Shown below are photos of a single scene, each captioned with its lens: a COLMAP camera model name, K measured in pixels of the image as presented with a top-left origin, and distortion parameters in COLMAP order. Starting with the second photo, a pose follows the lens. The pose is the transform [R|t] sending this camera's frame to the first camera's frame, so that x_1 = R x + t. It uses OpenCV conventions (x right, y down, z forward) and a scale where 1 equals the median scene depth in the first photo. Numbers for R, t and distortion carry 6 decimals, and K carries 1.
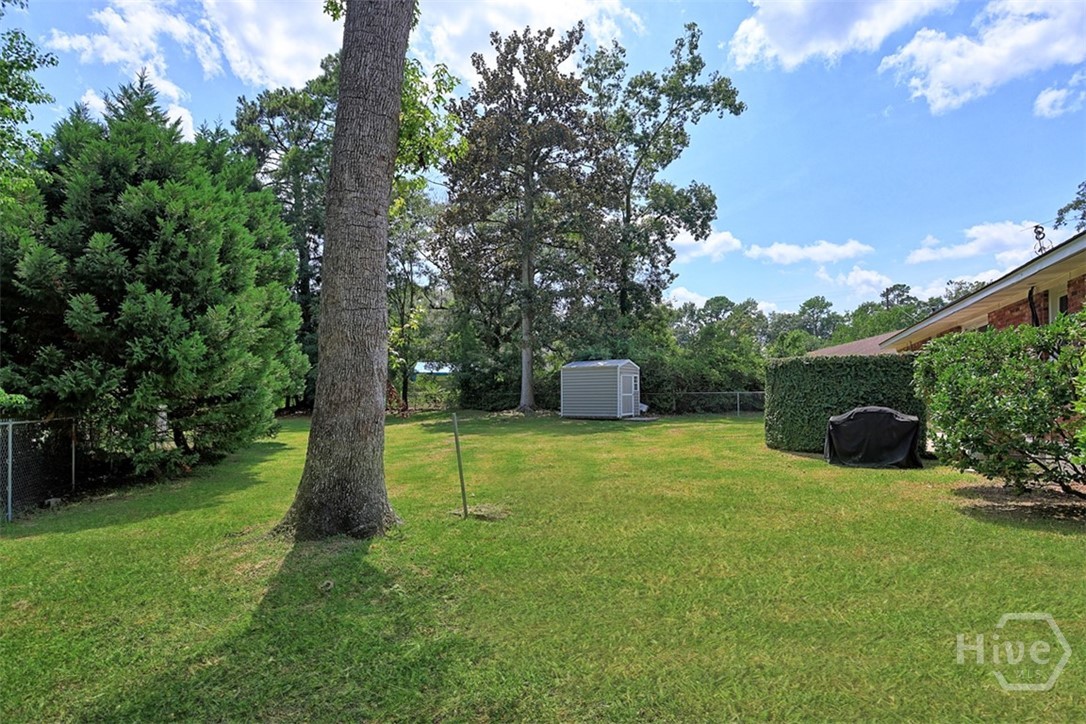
lens RADIAL K [[542.5, 0, 536.2], [0, 542.5, 384.3], [0, 0, 1]] dist [-0.046804, 0.010122]
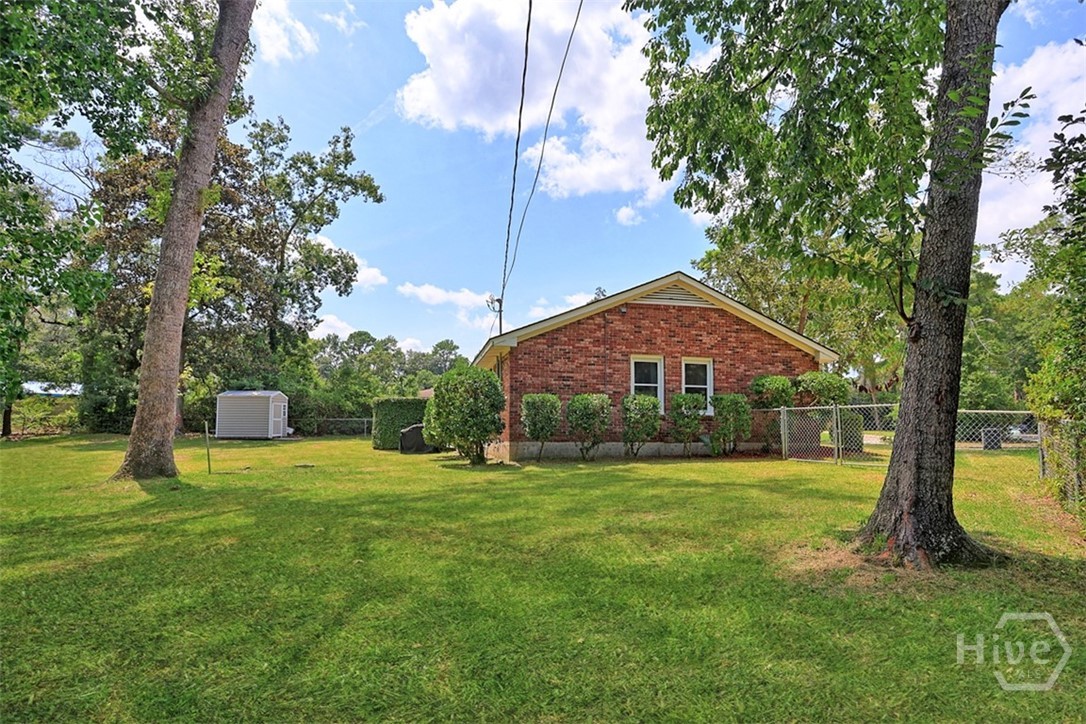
lens RADIAL K [[542.5, 0, 533.1], [0, 542.5, 381.4], [0, 0, 1]] dist [-0.046804, 0.010122]
pose [[0.804197, 0.054319, 0.591876, -0.070035], [-0.017939, 0.997580, -0.067178, 0.003058], [-0.594092, 0.043407, 0.803225, -0.256058]]
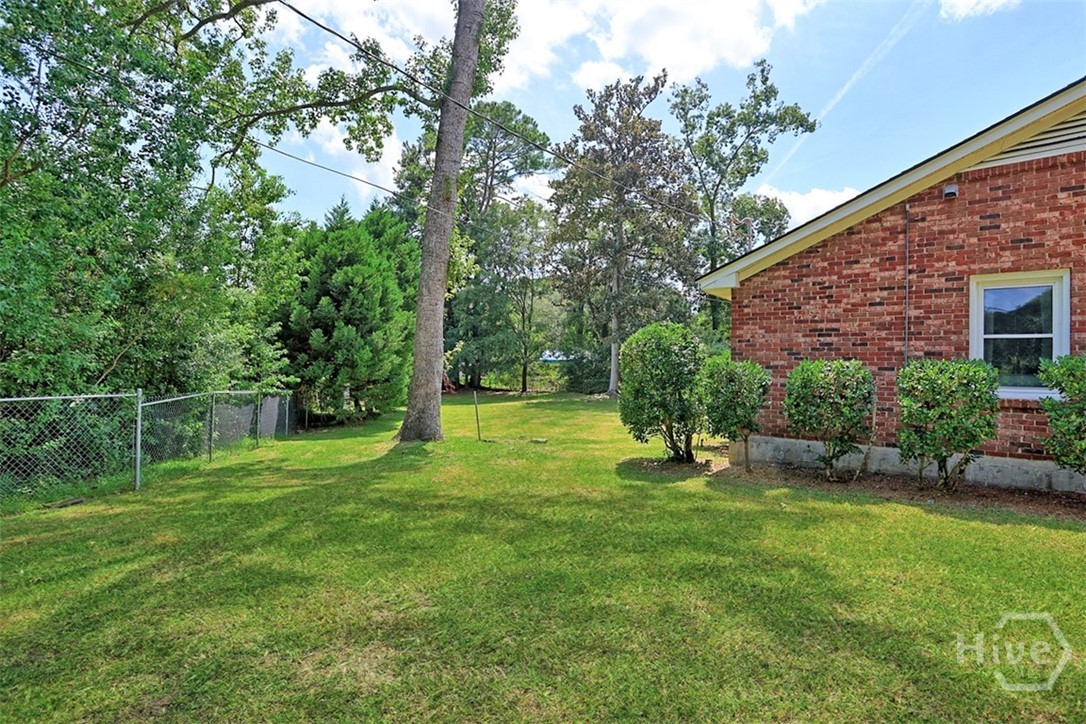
lens RADIAL K [[542.5, 0, 550.7], [0, 542.5, 352.3], [0, 0, 1]] dist [-0.046804, 0.010122]
pose [[0.970417, 0.011223, -0.241175, 0.129734], [-0.018437, 0.999447, -0.027676, -0.009426], [0.240731, 0.031303, 0.970087, -0.199090]]
